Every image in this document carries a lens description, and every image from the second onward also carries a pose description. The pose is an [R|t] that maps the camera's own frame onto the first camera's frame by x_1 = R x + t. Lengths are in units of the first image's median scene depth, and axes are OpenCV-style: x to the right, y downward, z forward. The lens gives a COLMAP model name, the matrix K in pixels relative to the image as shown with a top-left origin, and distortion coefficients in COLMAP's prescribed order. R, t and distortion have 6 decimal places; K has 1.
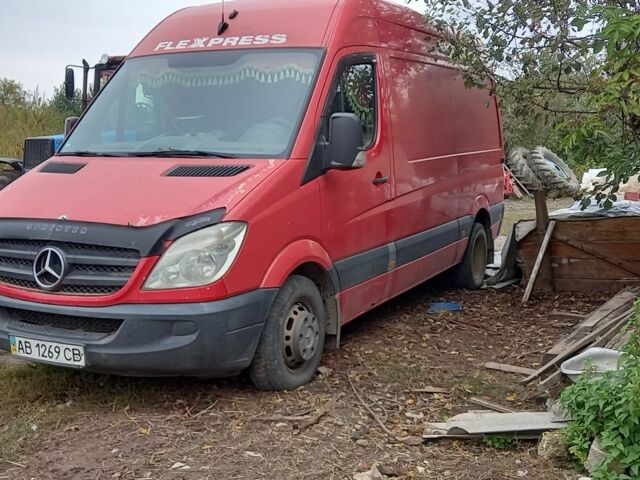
lens RADIAL K [[809.5, 0, 320.0], [0, 809.5, 240.0], [0, 0, 1]] dist [0.022336, 0.046919]
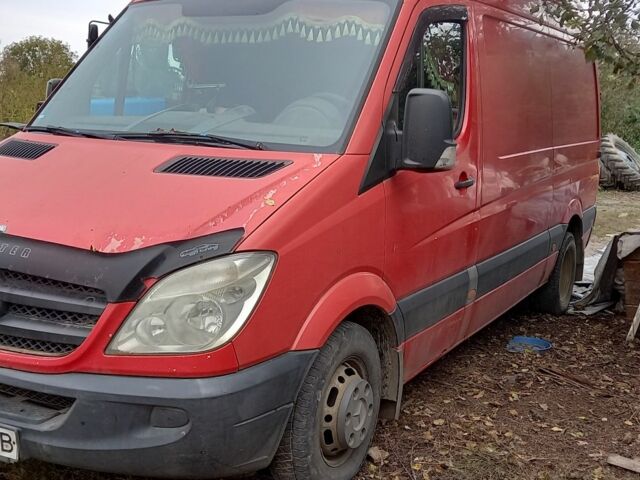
lens RADIAL K [[809.5, 0, 320.0], [0, 809.5, 240.0], [0, 0, 1]] dist [0.022336, 0.046919]
pose [[0.997536, 0.051062, -0.048110, -0.020438], [-0.049485, 0.998215, 0.033435, -0.047070], [0.049731, -0.030972, 0.998282, 0.303627]]
